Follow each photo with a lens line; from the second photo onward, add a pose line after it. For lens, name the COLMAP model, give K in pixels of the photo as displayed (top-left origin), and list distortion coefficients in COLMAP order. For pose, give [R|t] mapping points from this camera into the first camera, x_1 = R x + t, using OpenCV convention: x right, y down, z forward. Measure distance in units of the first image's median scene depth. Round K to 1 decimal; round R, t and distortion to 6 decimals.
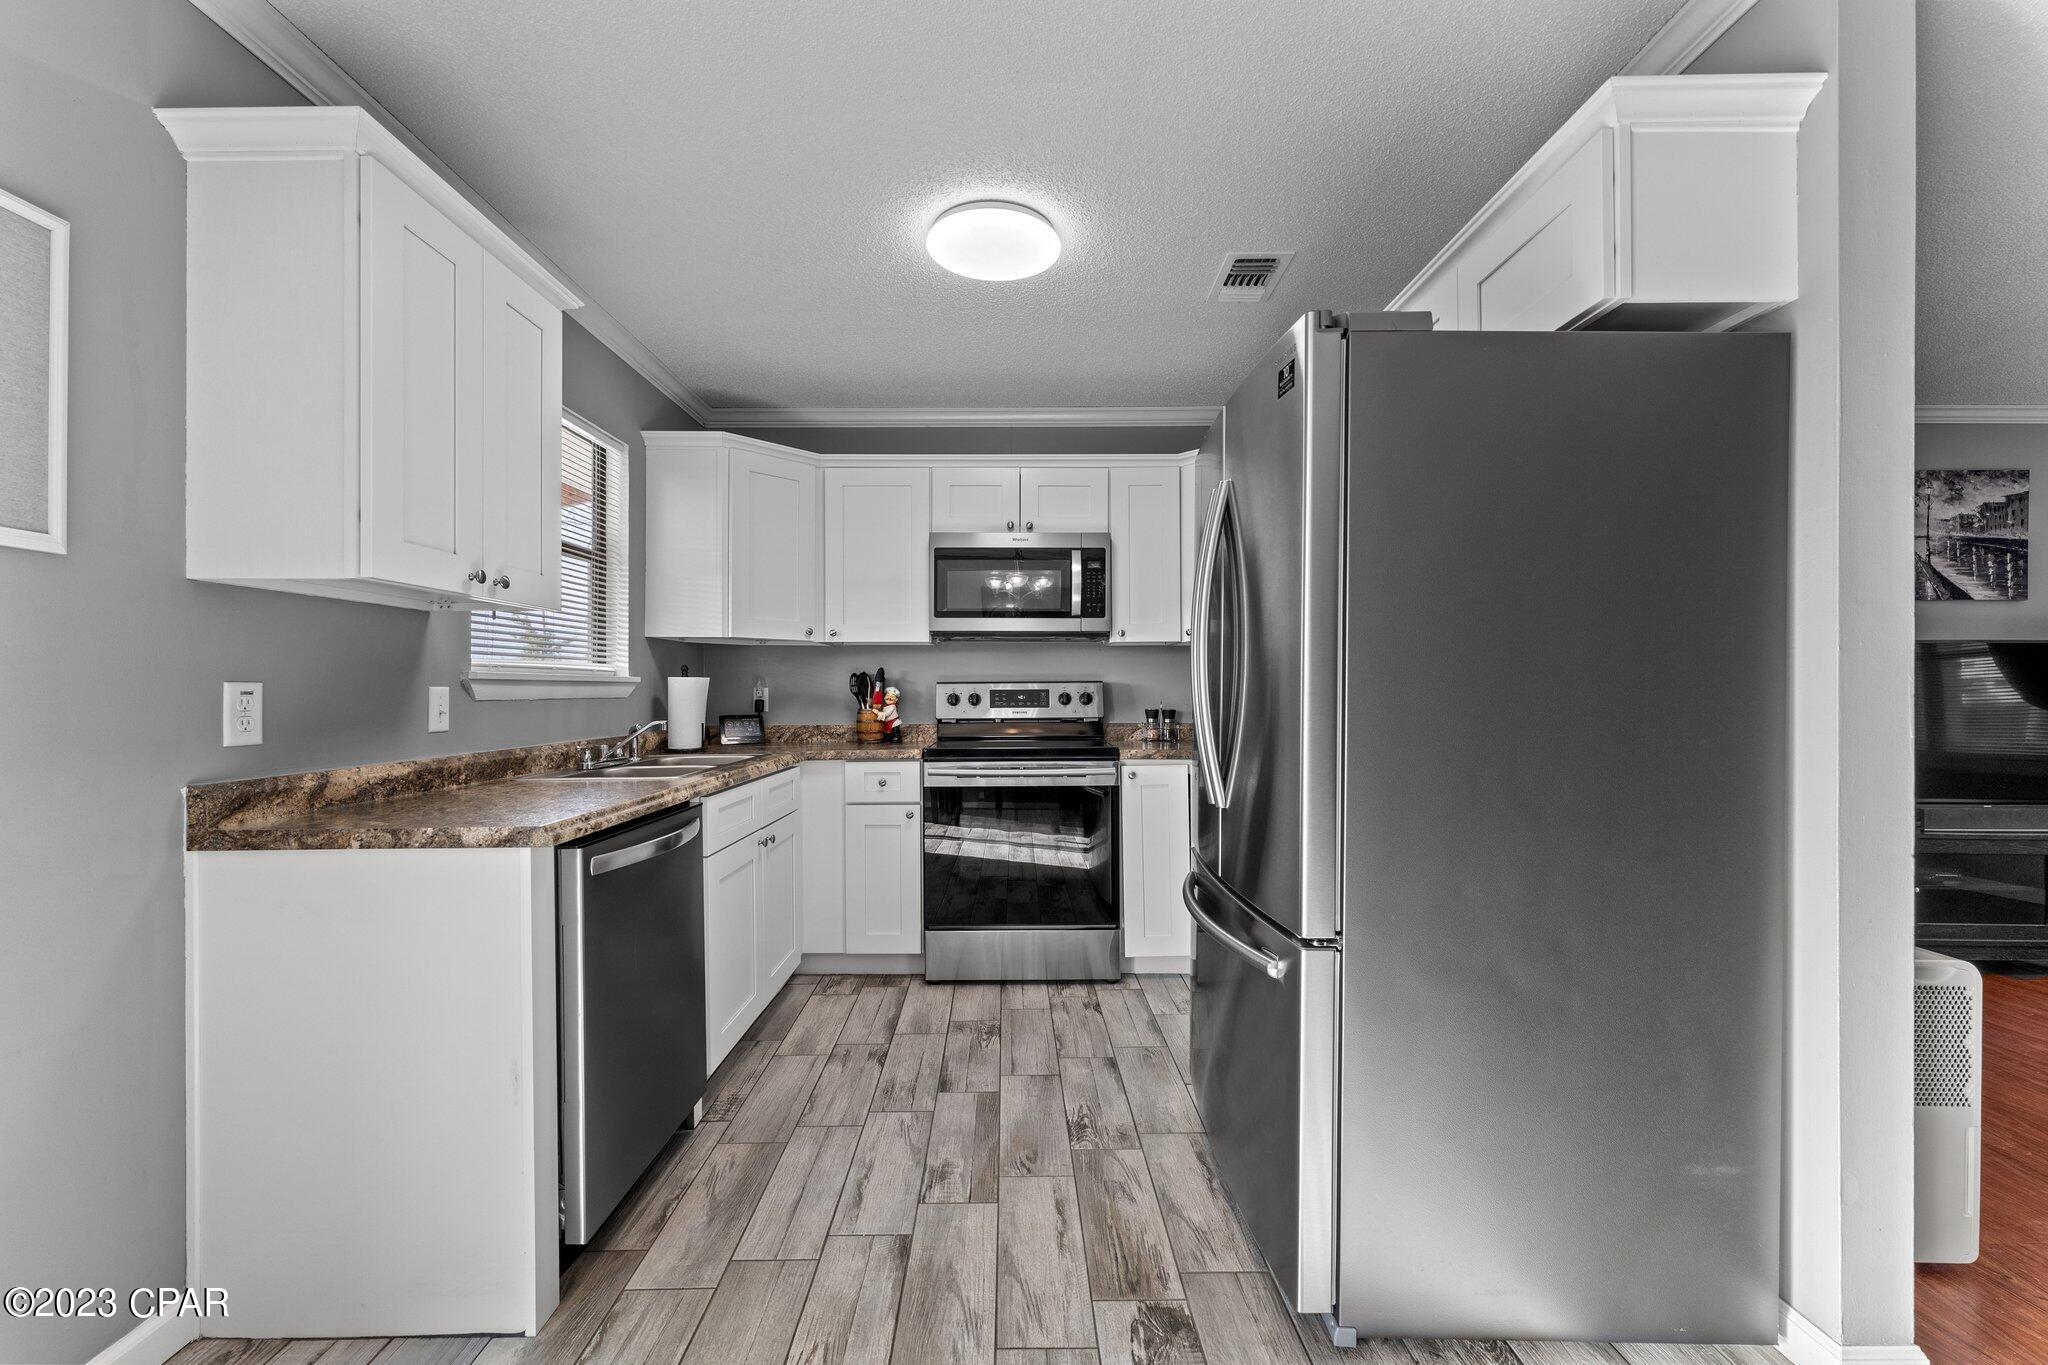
lens RADIAL K [[816.6, 0, 1024.5], [0, 816.6, 692.3], [0, 0, 1]] dist [0.000925, -0.000259]
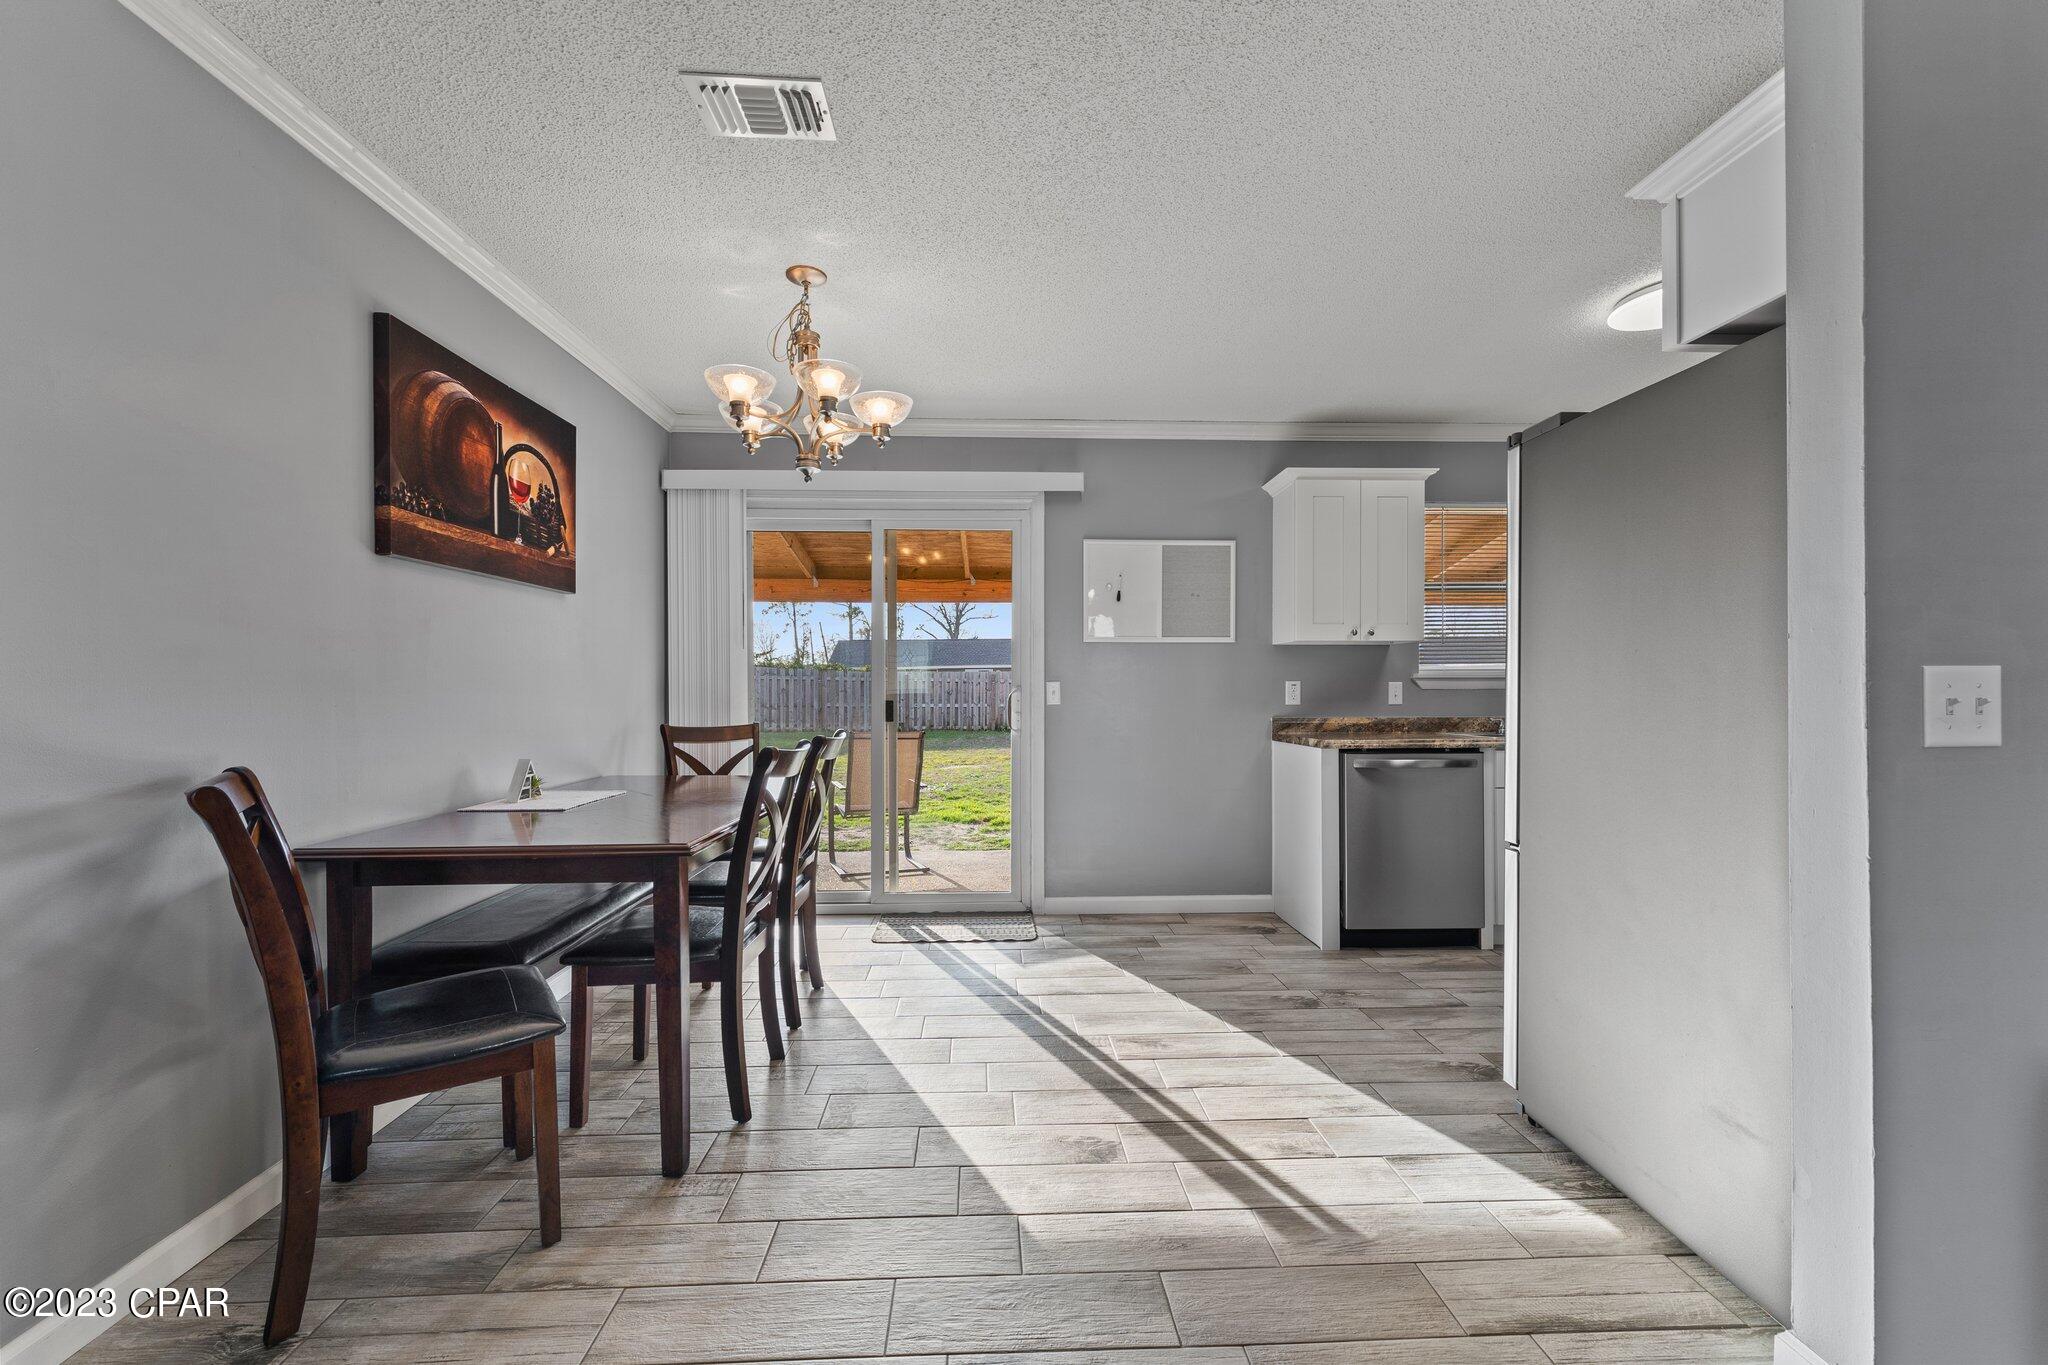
lens RADIAL K [[816.6, 0, 1008.5], [0, 816.6, 692.8], [0, 0, 1]] dist [0.000925, -0.000259]
pose [[0.024248, 0.006684, -0.999684, 0.781919], [0.002345, 0.999975, 0.006743, 0.002484], [0.999703, -0.002508, 0.024231, 0.006133]]
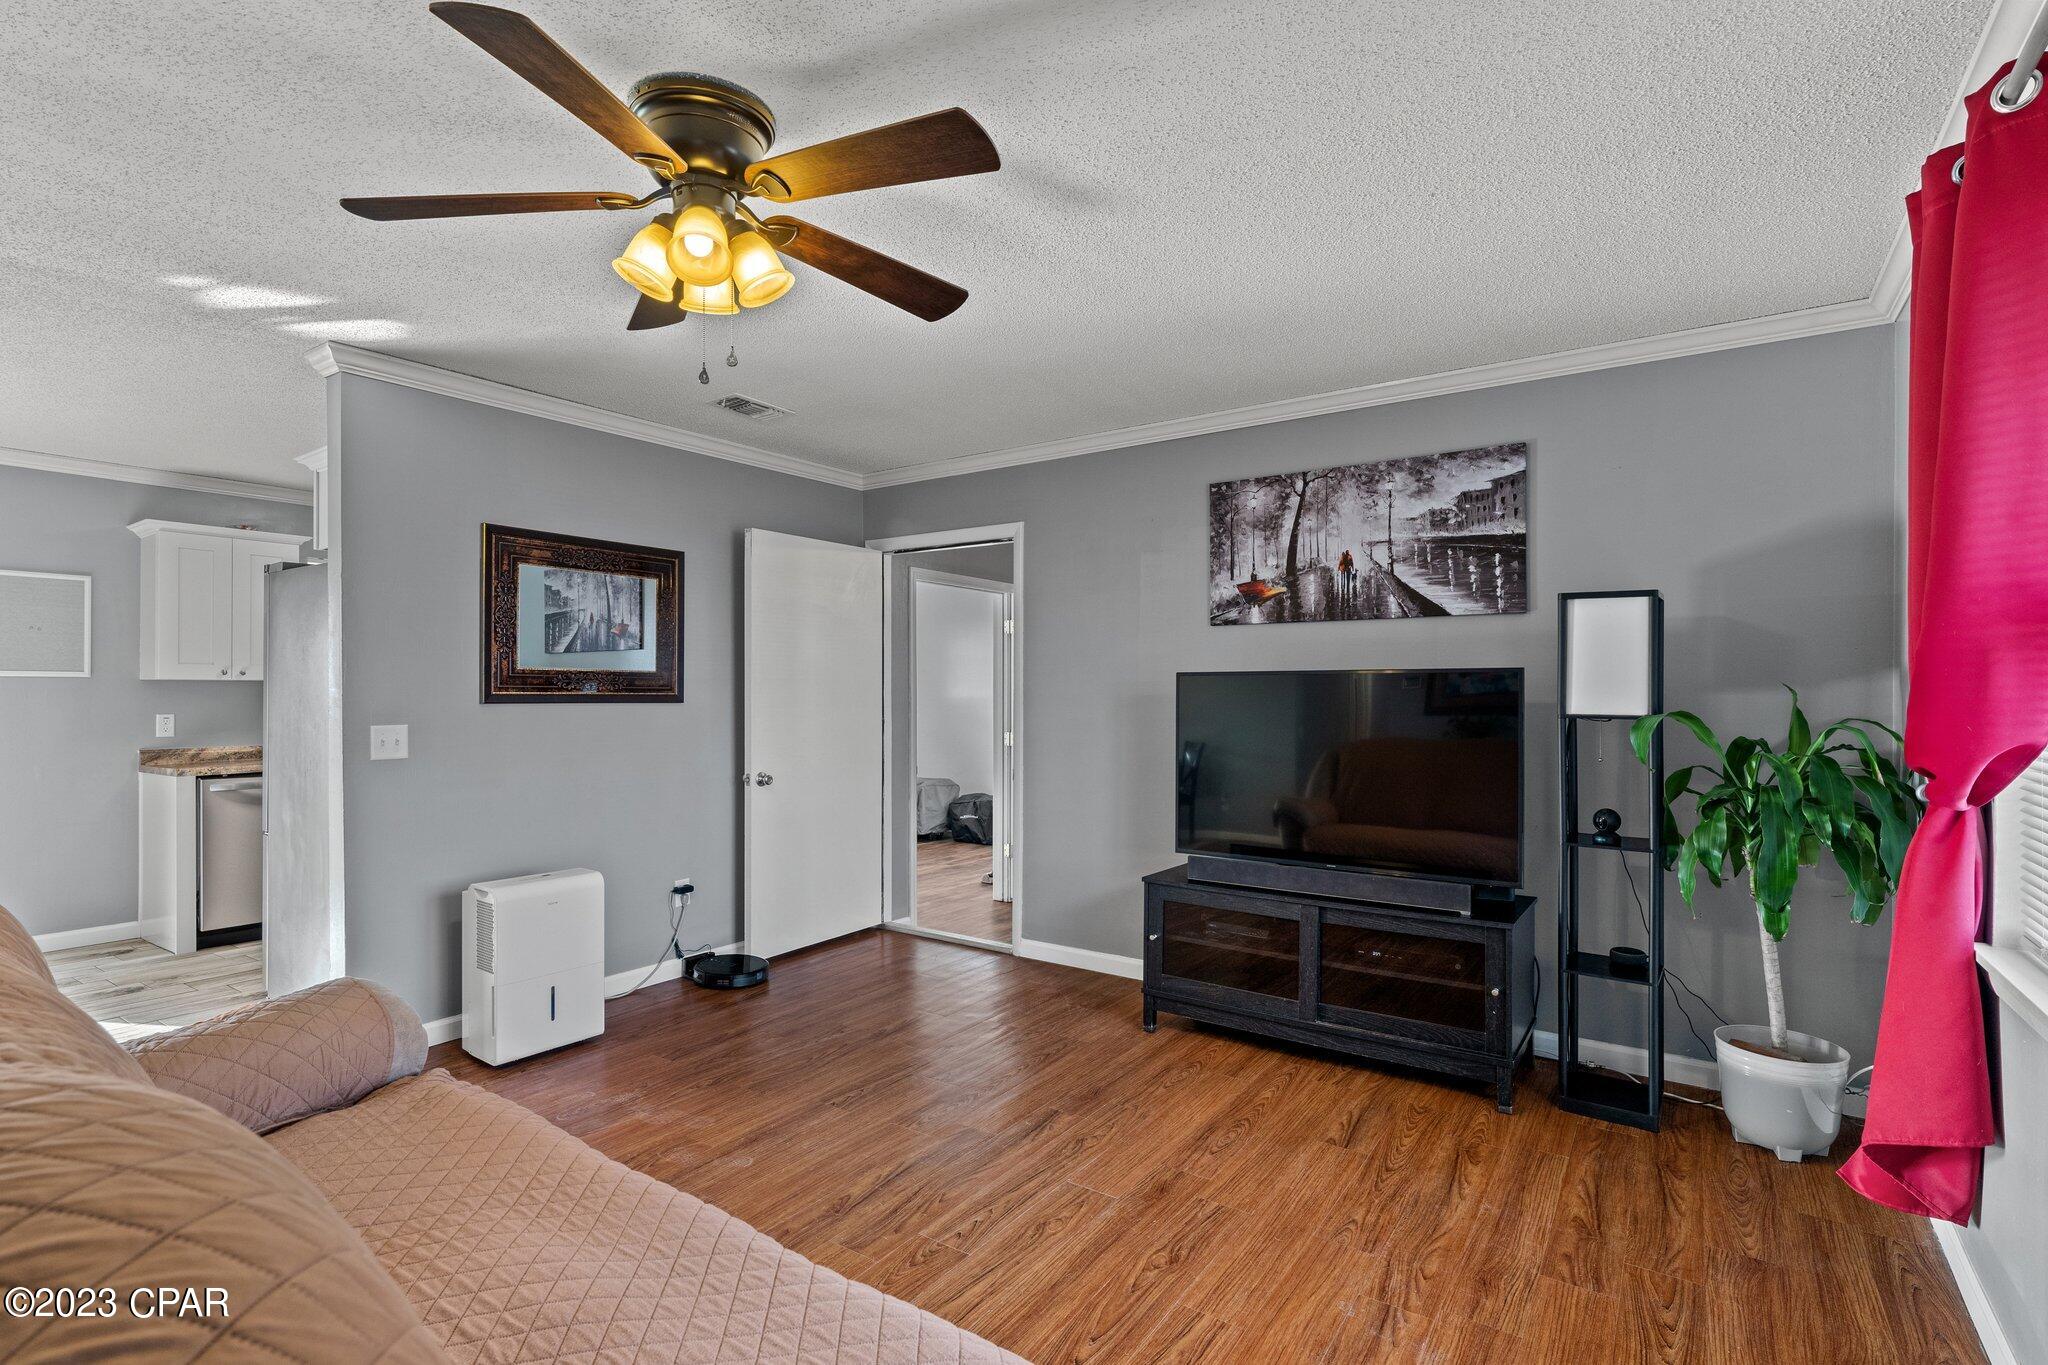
lens RADIAL K [[969.9, 0, 1013.8], [0, 969.9, 691.4], [0, 0, 1]] dist [-0.000021, 0.000179]
pose [[0.816223, 0.000899, -0.577737, 1.569674], [-0.001722, 0.999998, -0.000876, -0.043471], [0.577735, 0.001710, 0.816223, -0.017463]]
